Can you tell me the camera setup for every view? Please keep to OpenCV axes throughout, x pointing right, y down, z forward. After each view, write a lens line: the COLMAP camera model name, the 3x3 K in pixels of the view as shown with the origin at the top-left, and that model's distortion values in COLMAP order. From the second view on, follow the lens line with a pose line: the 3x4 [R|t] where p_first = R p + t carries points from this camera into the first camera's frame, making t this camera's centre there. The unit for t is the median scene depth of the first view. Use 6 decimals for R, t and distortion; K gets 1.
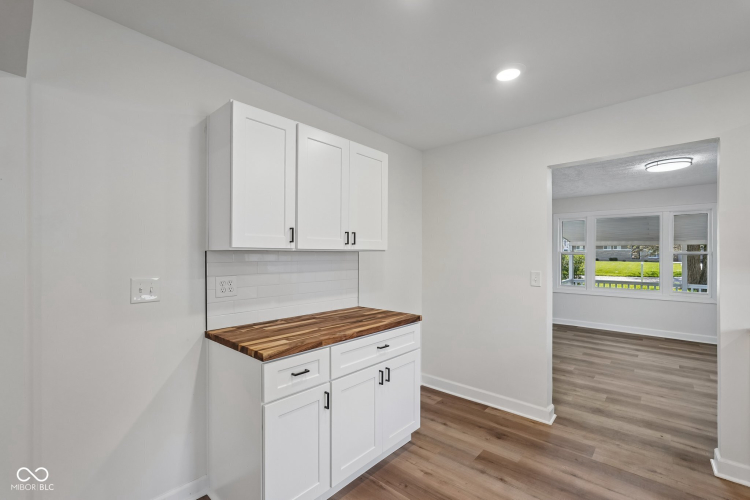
lens RADIAL K [[328.6, 0, 373.8], [0, 328.6, 252.0], [0, 0, 1]] dist [-0.014489, 0.006935]
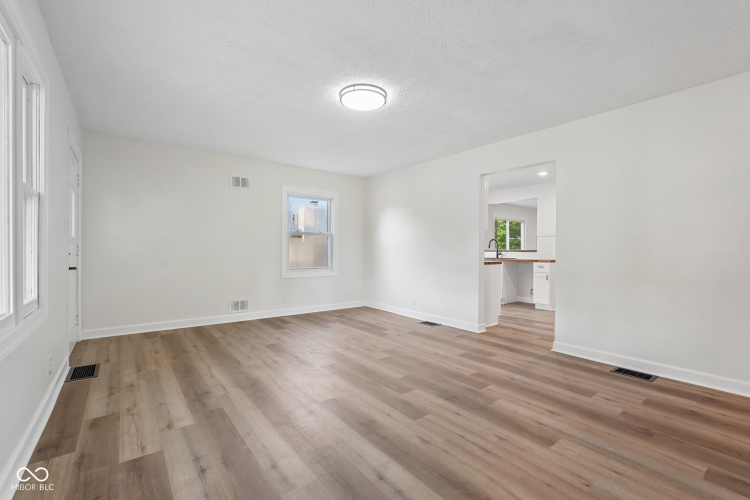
lens RADIAL K [[328.6, 0, 373.8], [0, 328.6, 252.0], [0, 0, 1]] dist [-0.014489, 0.006935]
pose [[-0.983569, -0.009627, 0.180276, 1.232674], [-0.010555, 0.999936, -0.004190, 0.154580], [-0.180224, -0.006024, -0.983607, 2.899104]]
